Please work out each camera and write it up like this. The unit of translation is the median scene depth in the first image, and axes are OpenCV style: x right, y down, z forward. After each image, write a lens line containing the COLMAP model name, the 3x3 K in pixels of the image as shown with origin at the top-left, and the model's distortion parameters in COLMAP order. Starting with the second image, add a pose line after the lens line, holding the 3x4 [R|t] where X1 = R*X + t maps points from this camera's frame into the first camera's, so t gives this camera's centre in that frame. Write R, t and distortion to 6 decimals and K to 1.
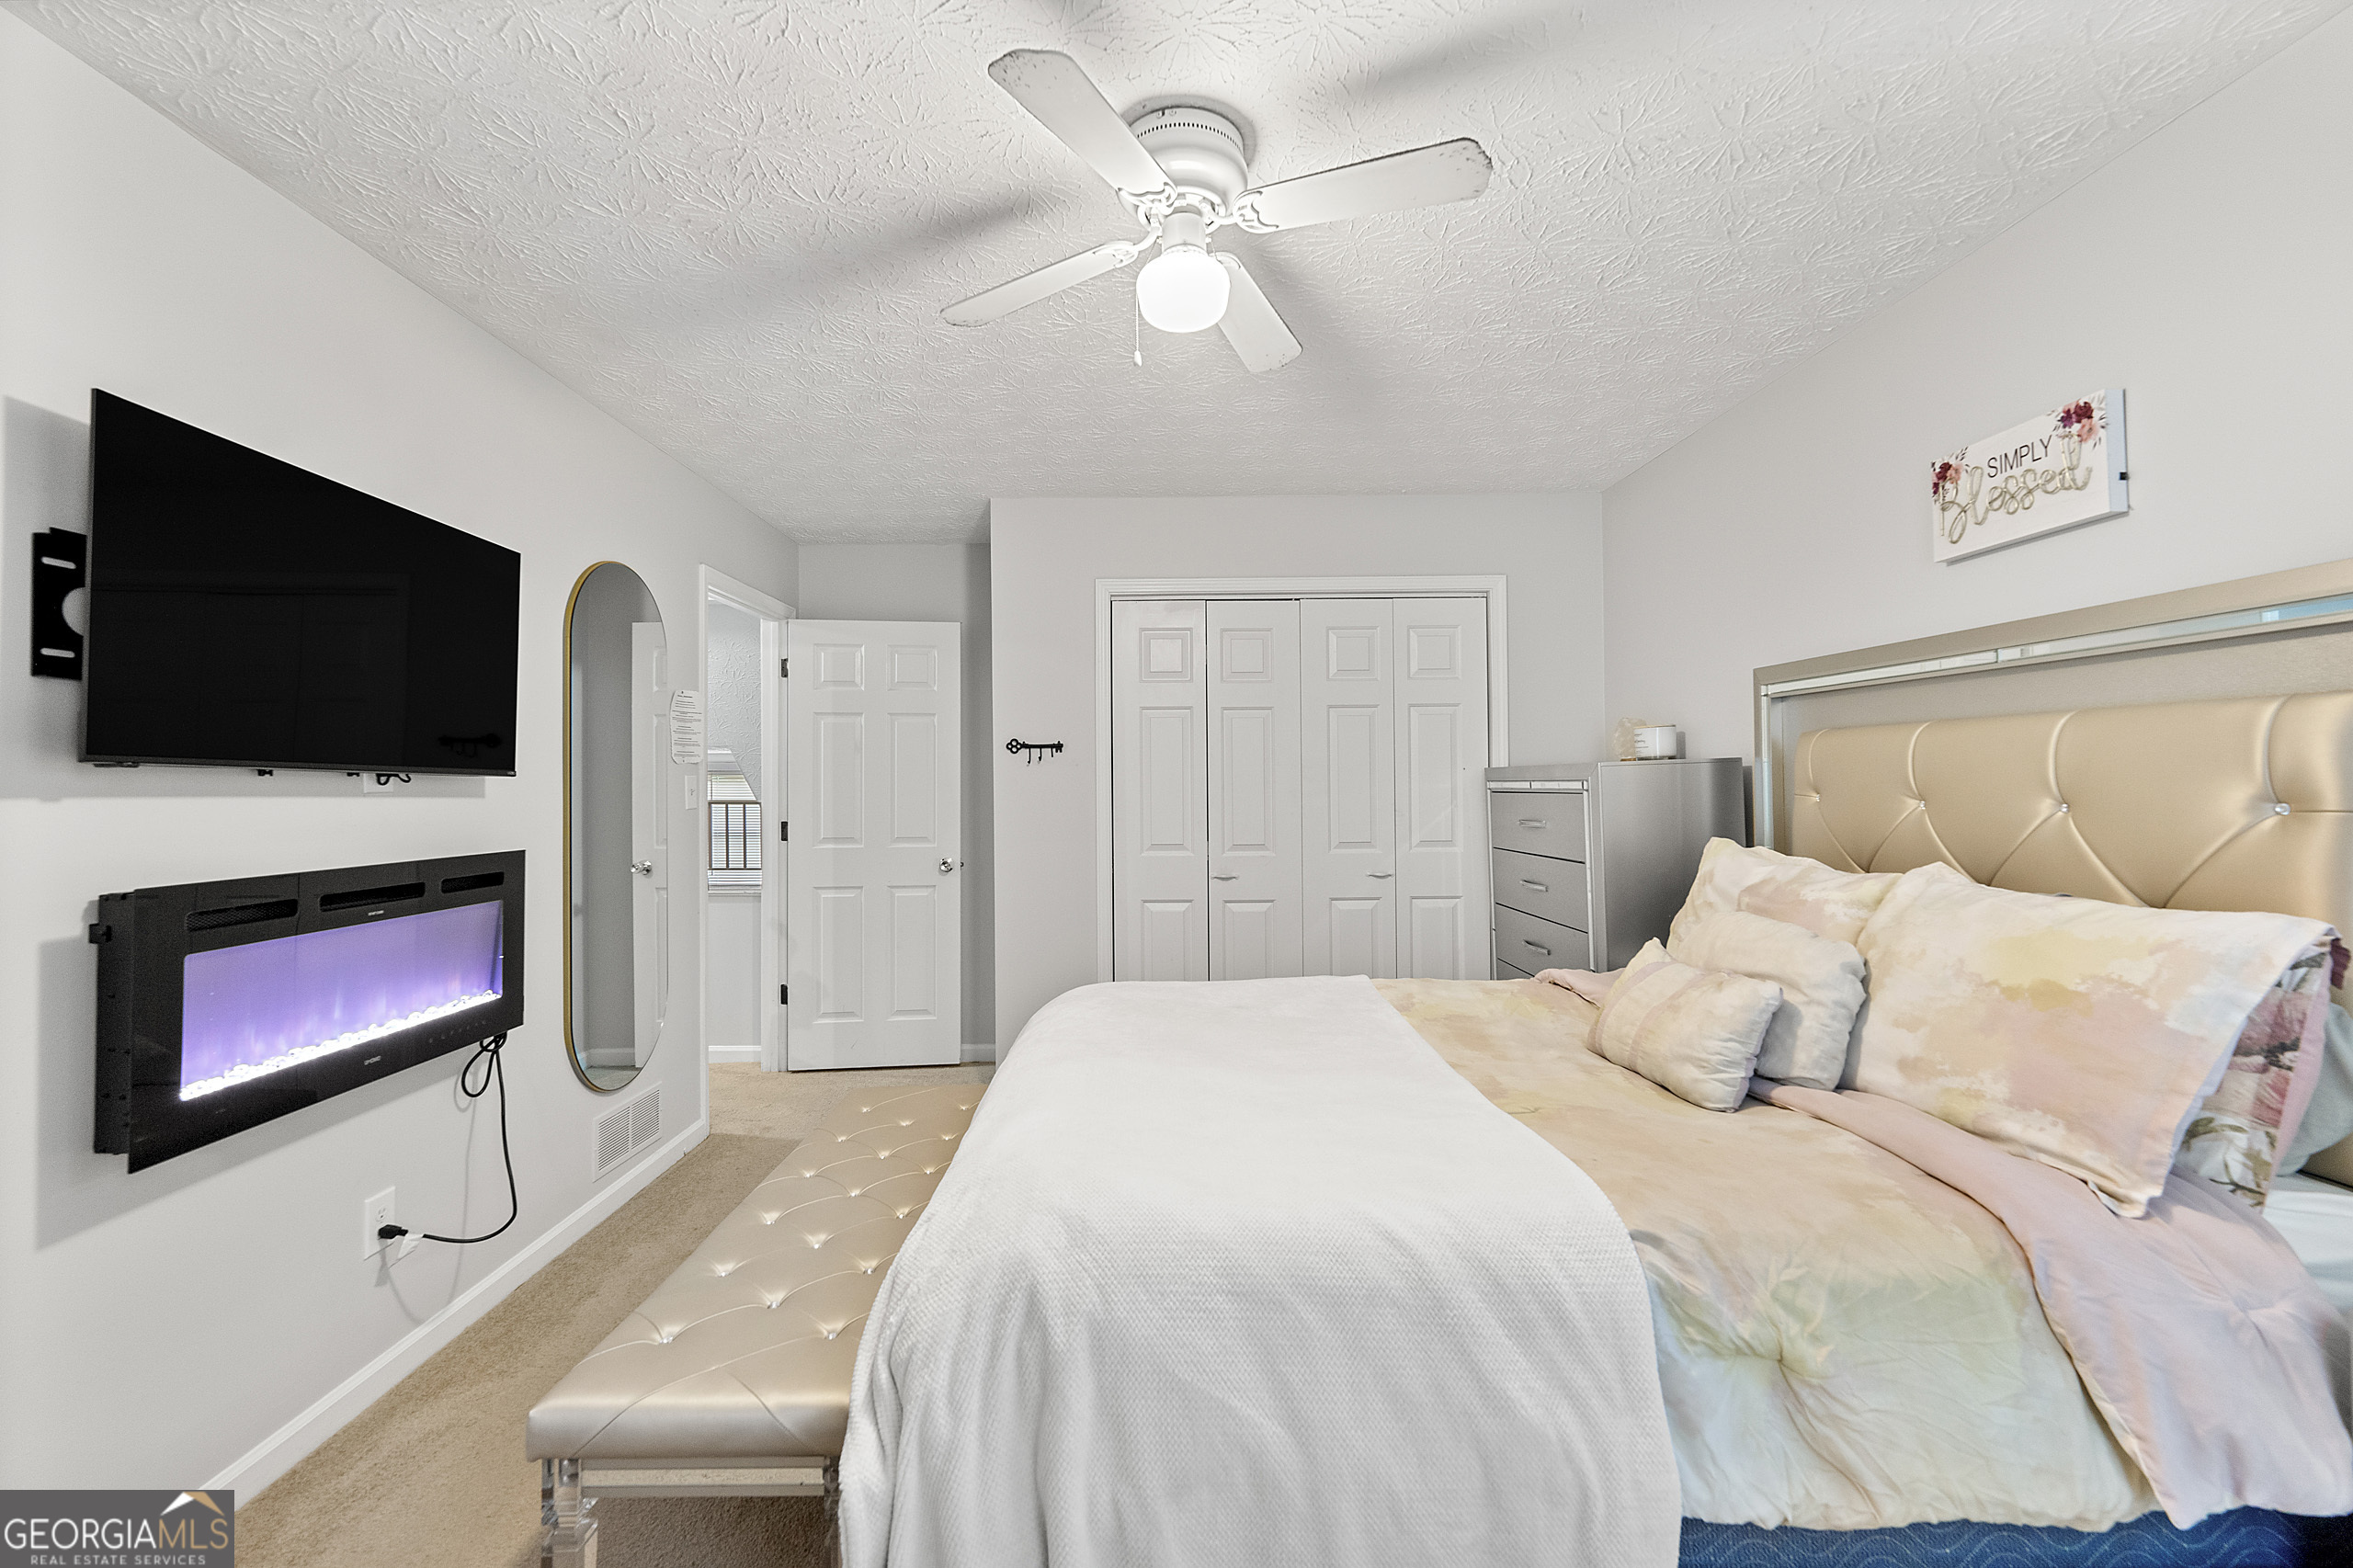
lens RADIAL K [[947.0, 0, 1177.9], [0, 947.0, 791.1], [0, 0, 1]] dist [-0.001392, -0.000219]
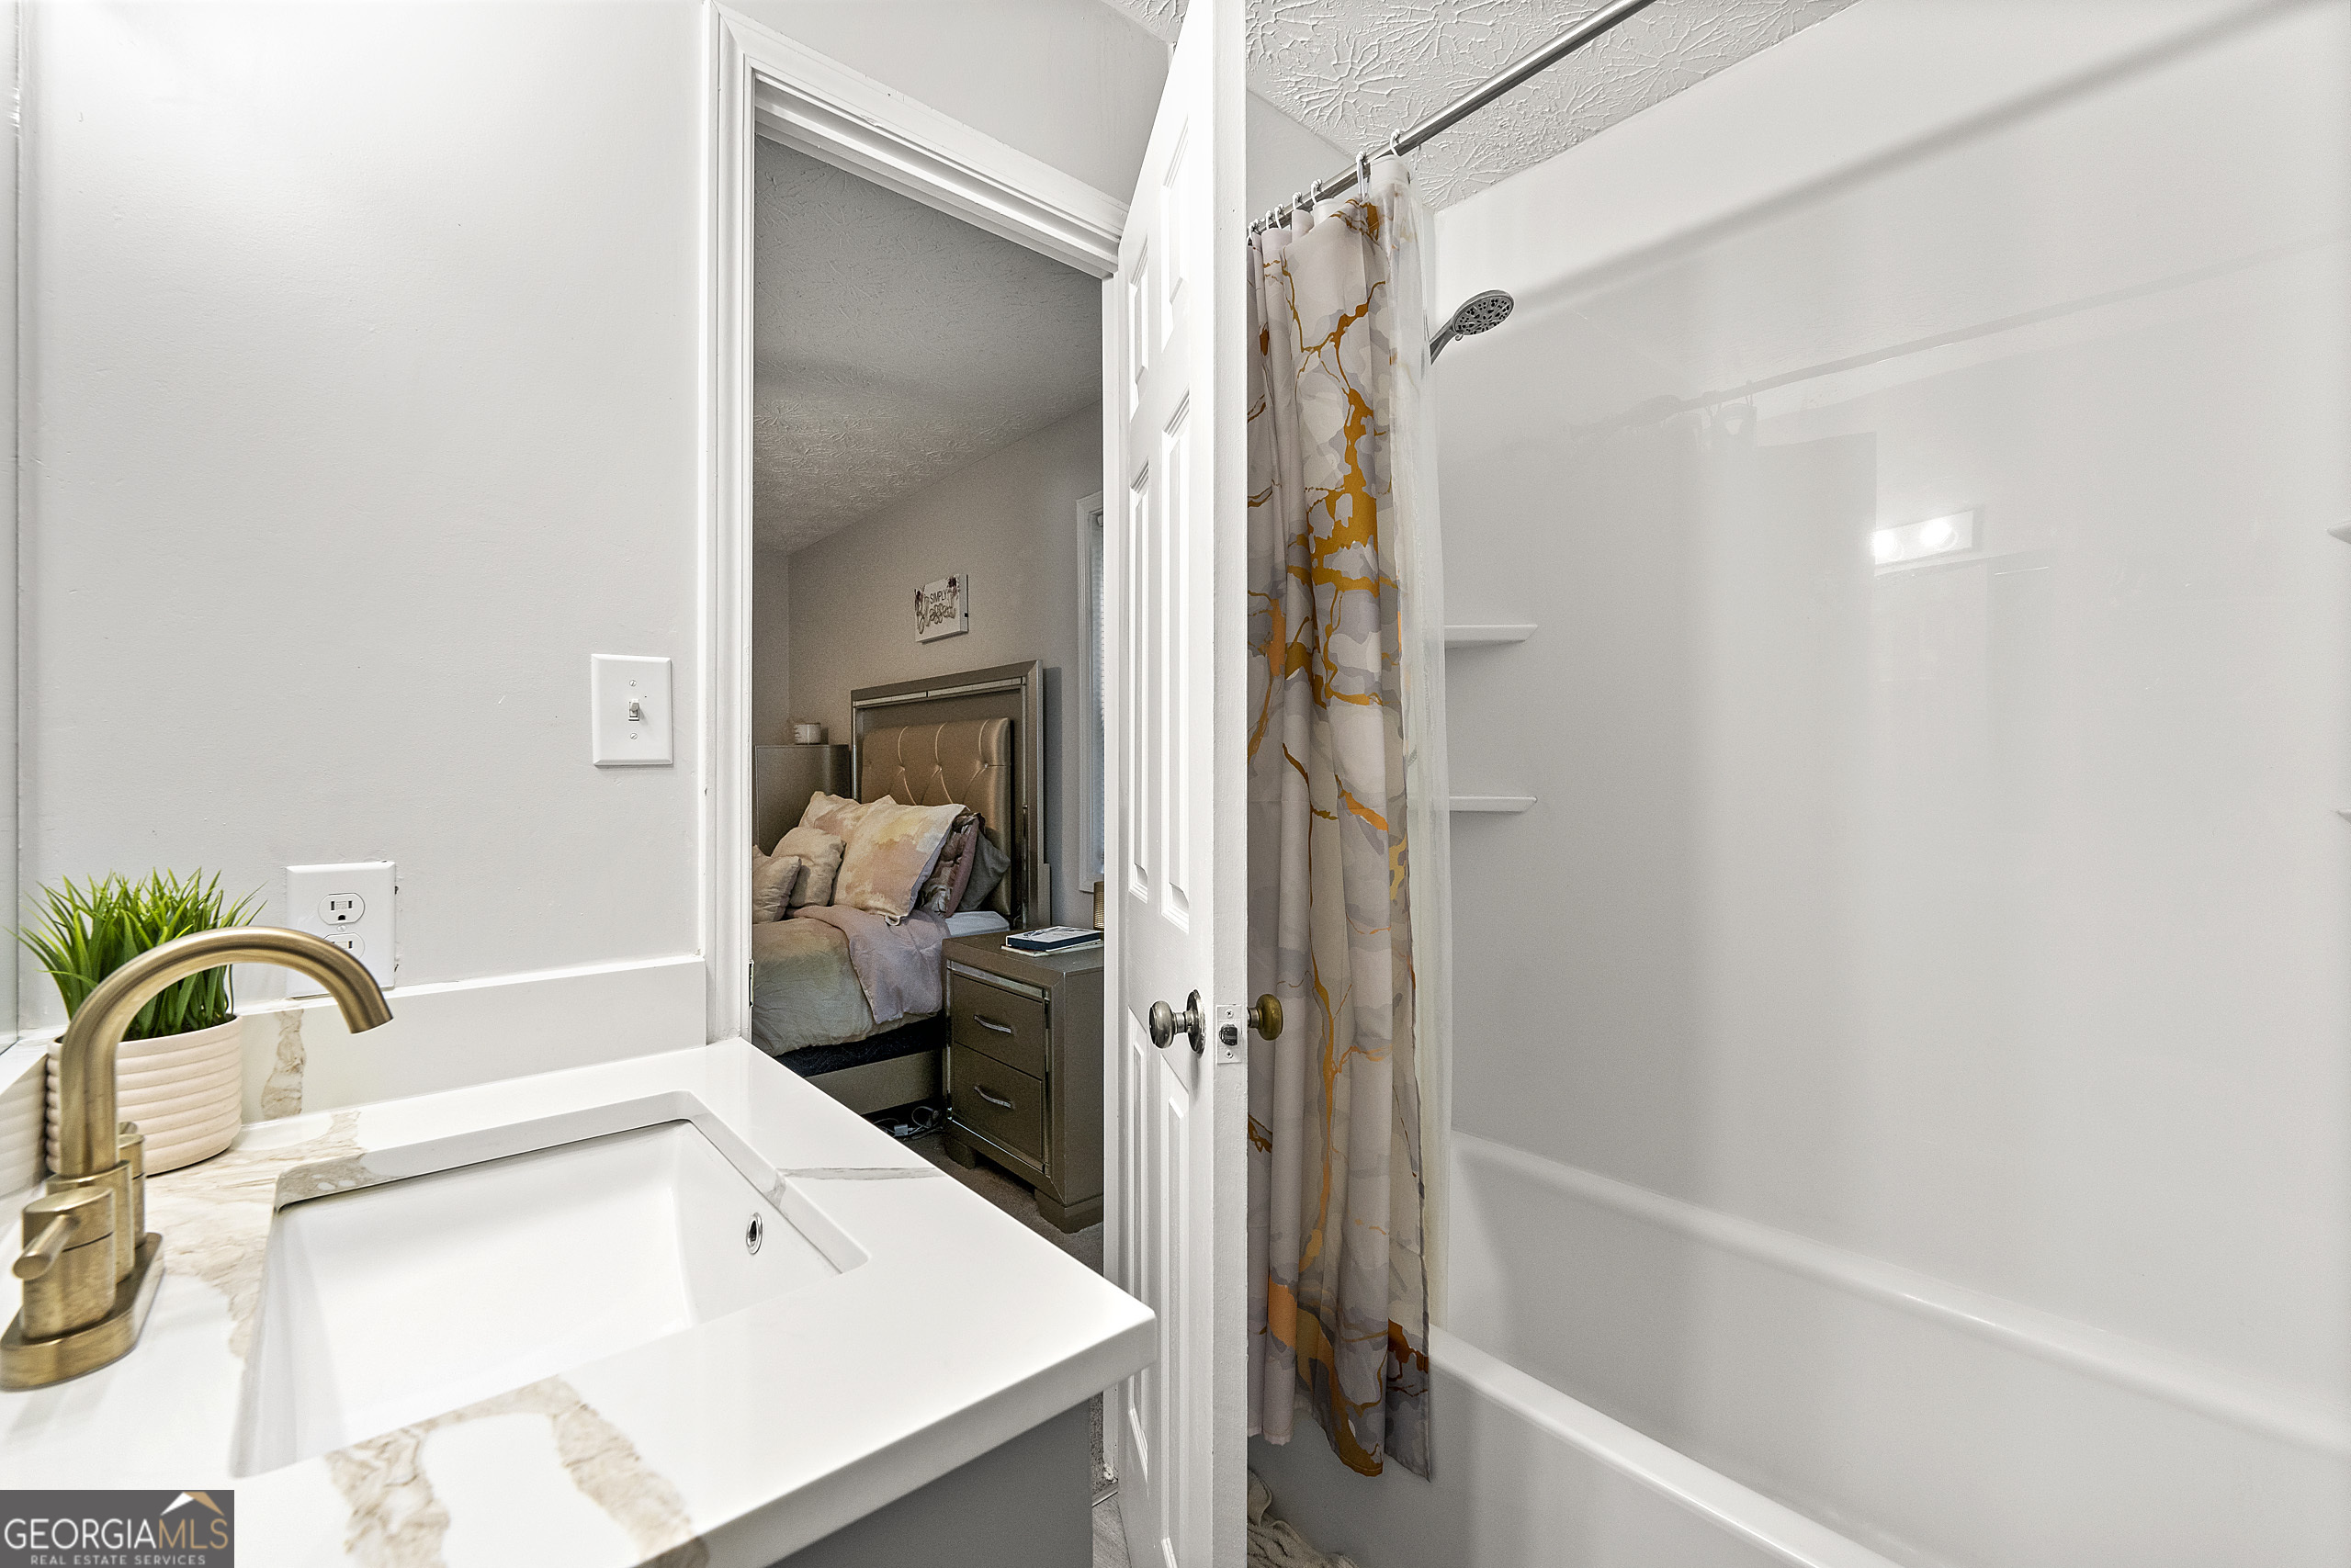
lens RADIAL K [[946.2, 0, 1179.0], [0, 946.2, 775.1], [0, 0, 1]] dist [-0.001392, -0.000219]
pose [[0.770233, 0.006205, 0.637733, -0.004167], [0.001682, 0.999929, -0.011760, 0.061209], [-0.637761, 0.010131, 0.770168, -1.002934]]
